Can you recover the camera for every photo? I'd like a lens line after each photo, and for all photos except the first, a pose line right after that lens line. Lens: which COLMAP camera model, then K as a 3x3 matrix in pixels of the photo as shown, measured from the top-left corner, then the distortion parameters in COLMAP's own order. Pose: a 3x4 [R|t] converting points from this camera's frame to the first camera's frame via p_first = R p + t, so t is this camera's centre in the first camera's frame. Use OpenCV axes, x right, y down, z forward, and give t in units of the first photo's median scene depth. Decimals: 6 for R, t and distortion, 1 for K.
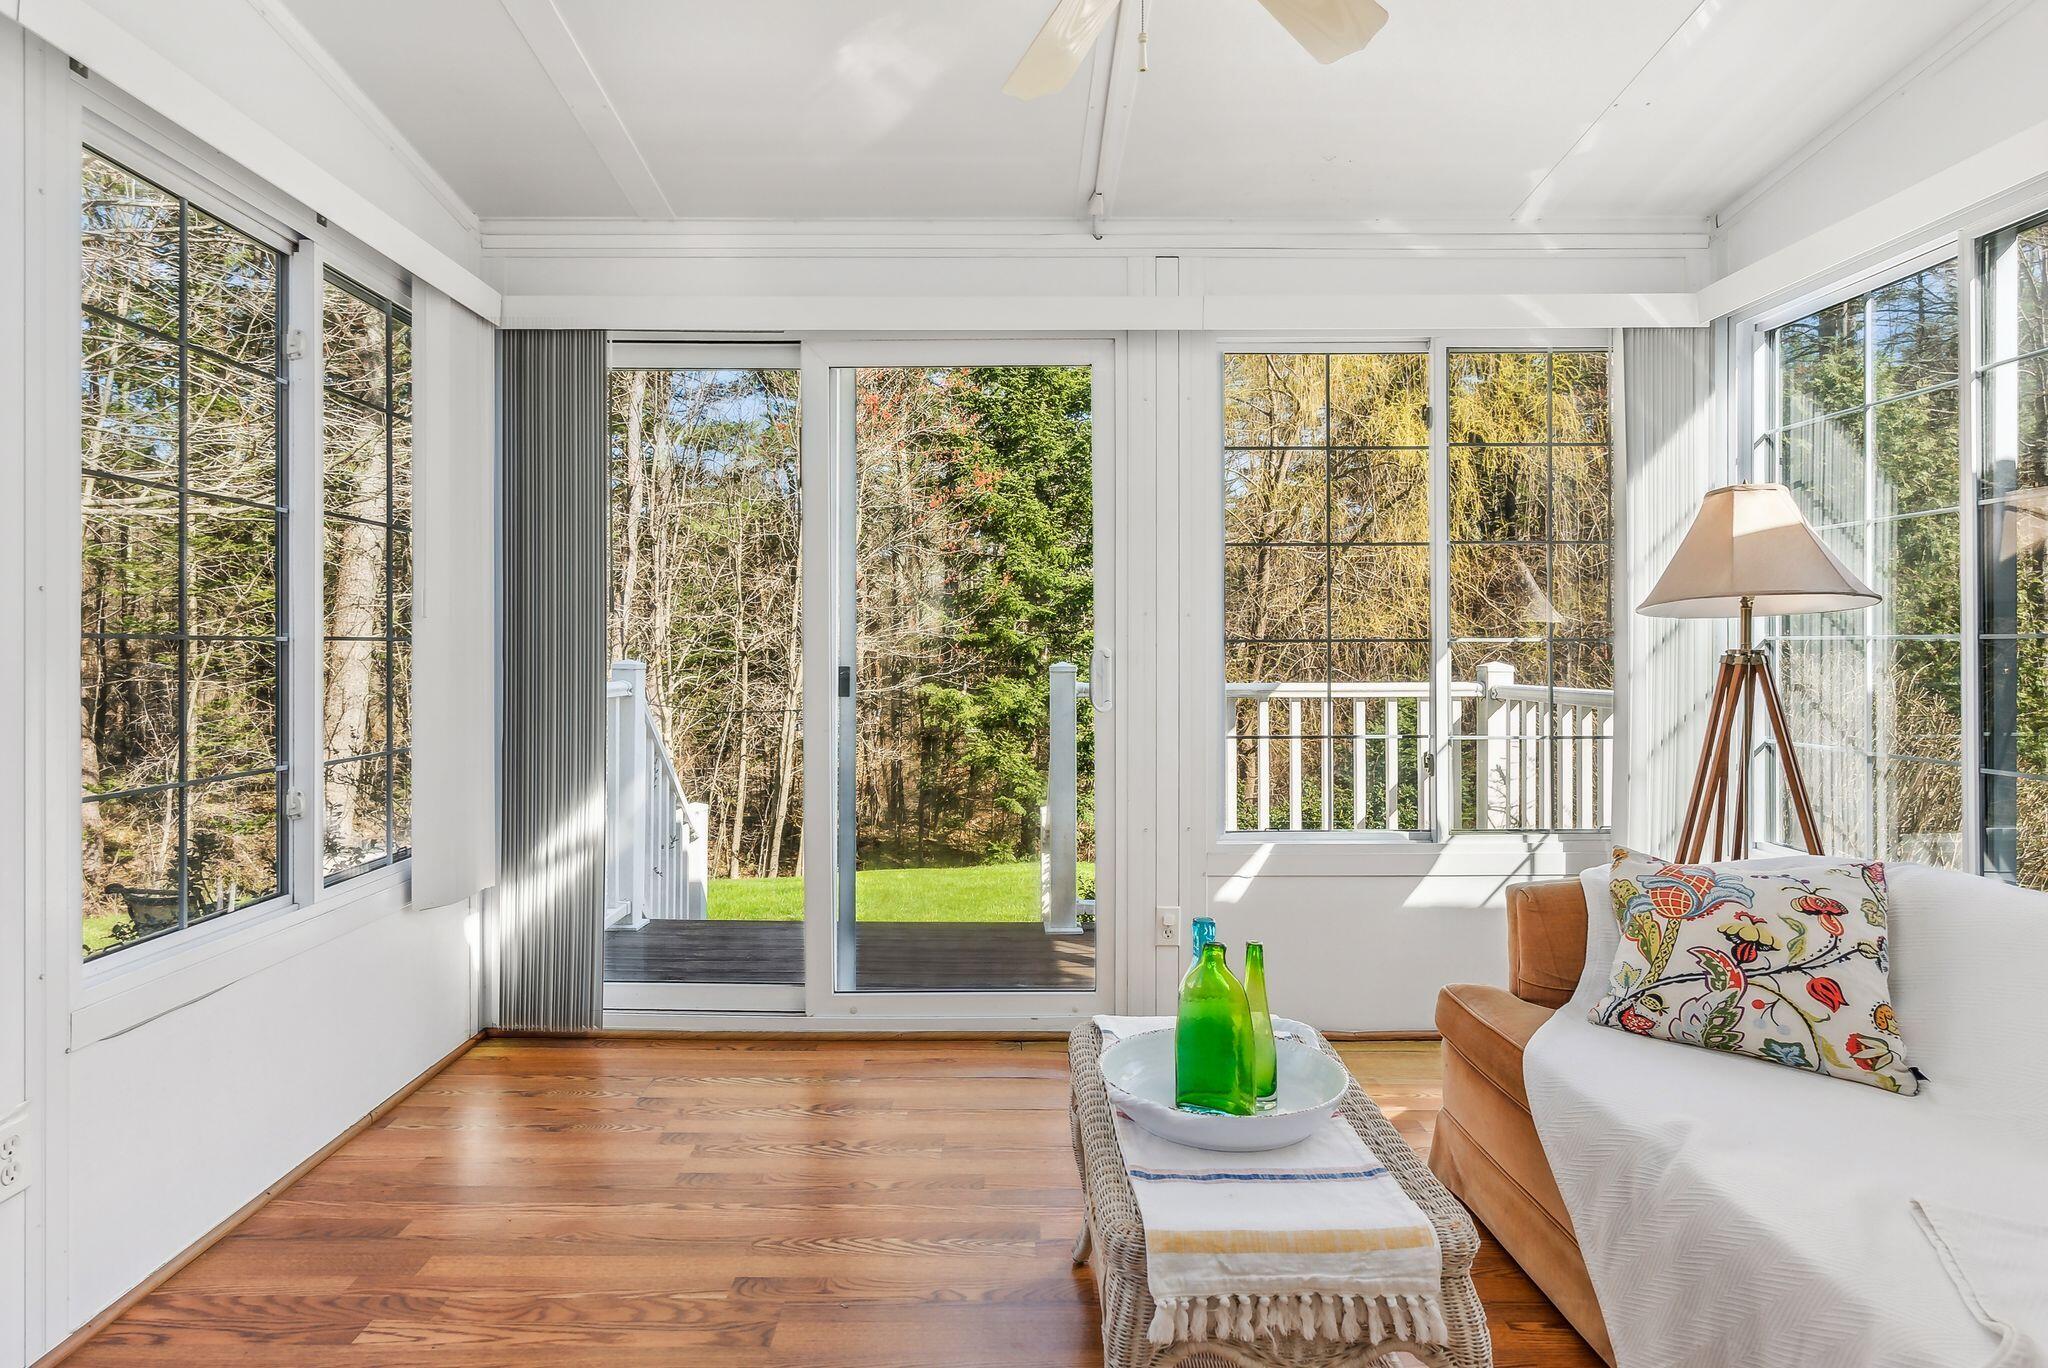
lens RADIAL K [[1089.7, 0, 1011.7], [0, 1089.7, 644.5], [0, 0, 1]] dist [-0.004999, 0.000400]
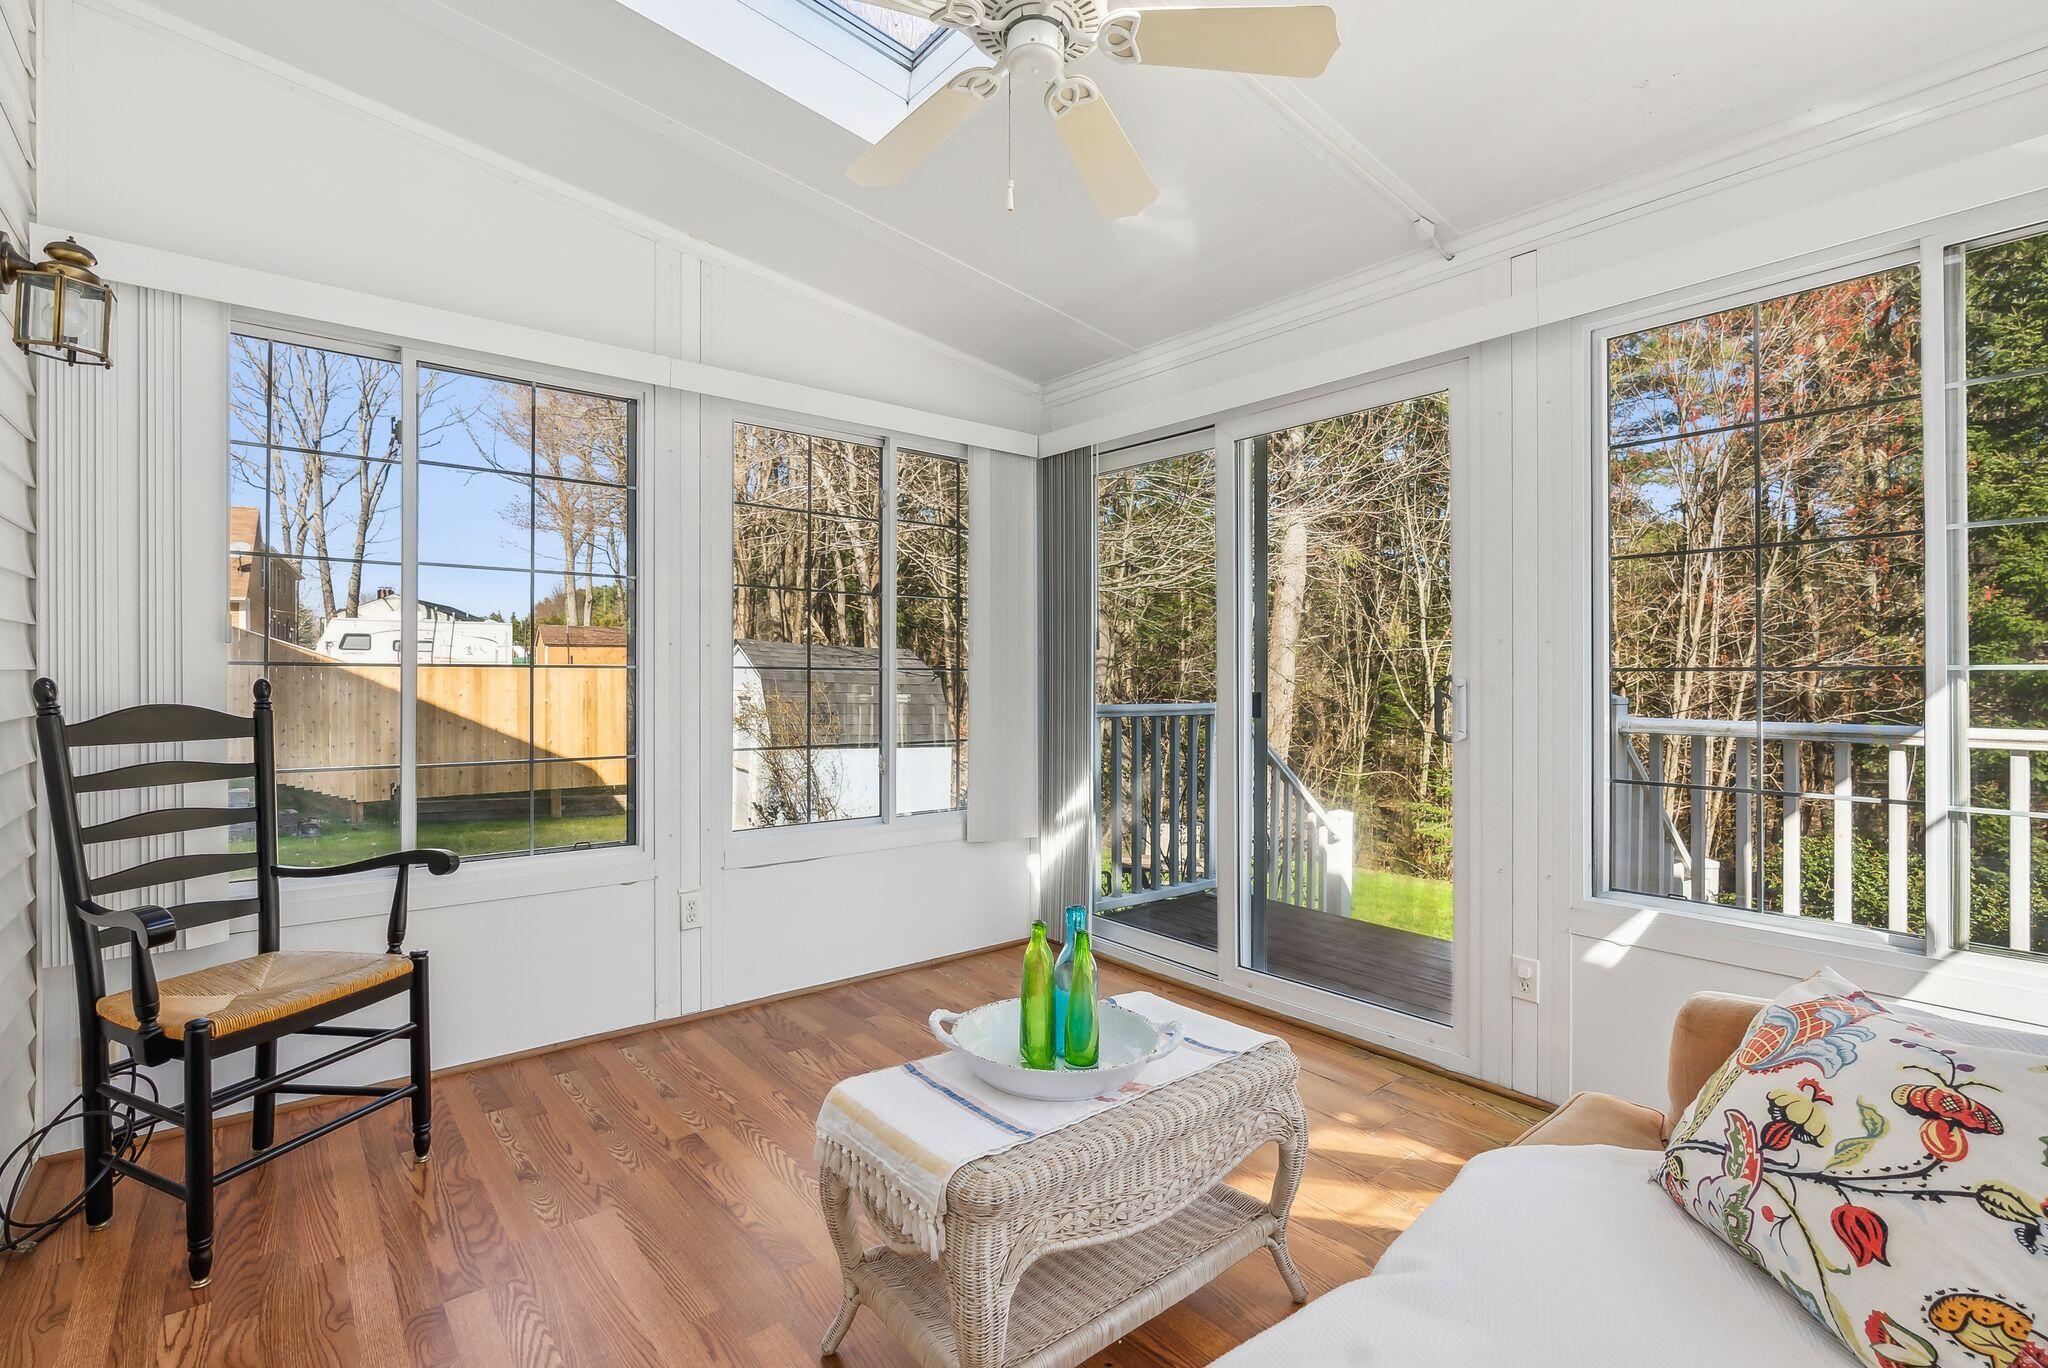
lens RADIAL K [[941.7, 0, 1024.4], [0, 941.7, 674.5], [0, 0, 1]] dist [0.000632, -0.000898]
pose [[0.640096, 0.003010, -0.768289, 0.501019], [-0.002728, 0.999995, 0.001645, 0.000667], [0.768290, 0.001043, 0.640101, 0.167716]]
